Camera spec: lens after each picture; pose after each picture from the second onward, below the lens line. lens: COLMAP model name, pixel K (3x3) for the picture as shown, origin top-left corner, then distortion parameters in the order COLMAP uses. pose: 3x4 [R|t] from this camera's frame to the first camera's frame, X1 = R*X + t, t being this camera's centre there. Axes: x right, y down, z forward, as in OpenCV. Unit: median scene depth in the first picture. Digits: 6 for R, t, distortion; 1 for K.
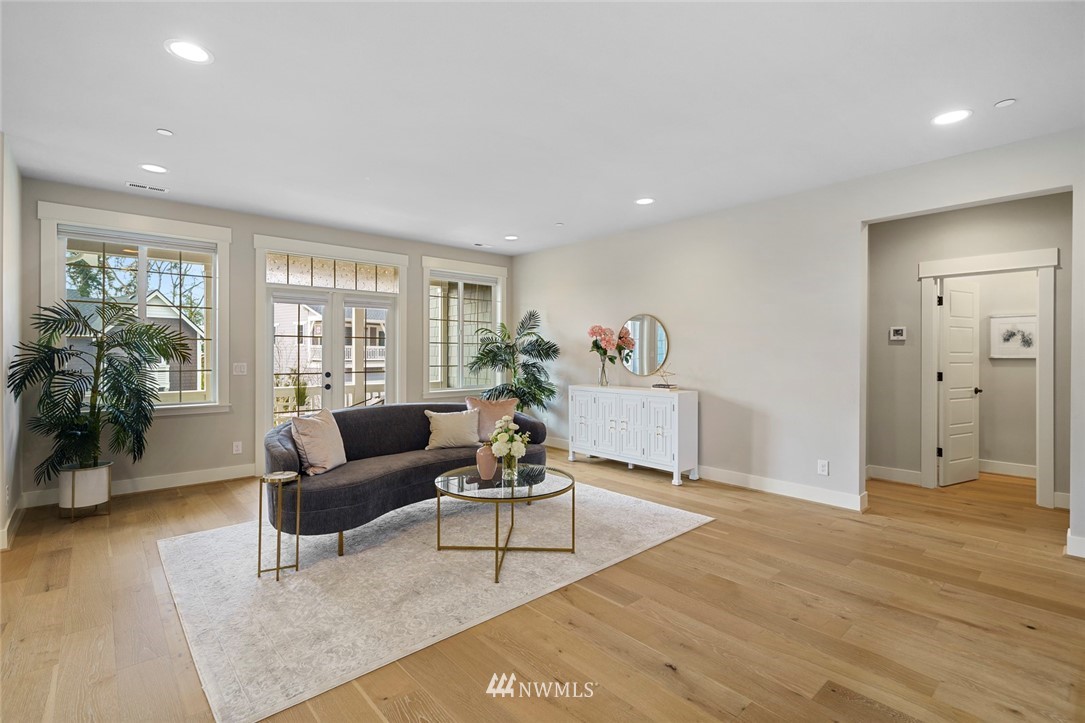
lens RADIAL K [[499.9, 0, 520.2], [0, 499.9, 351.5], [0, 0, 1]] dist [0.000981, 0.000281]
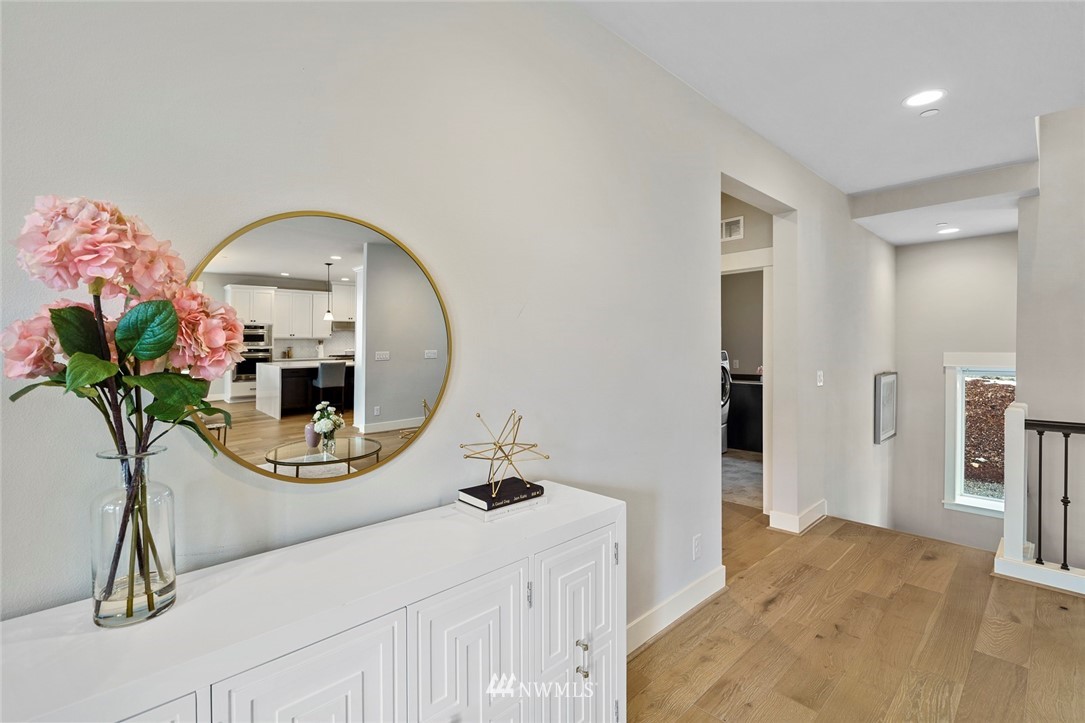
lens RADIAL K [[499.2, 0, 542.5], [0, 499.2, 361.5], [0, 0, 1]] dist [0.000339, 0.000231]
pose [[-0.064477, -0.021002, 0.997698, 0.012120], [0.007368, 0.999741, 0.021521, -0.012025], [-0.997892, 0.008739, -0.064306, 1.540397]]
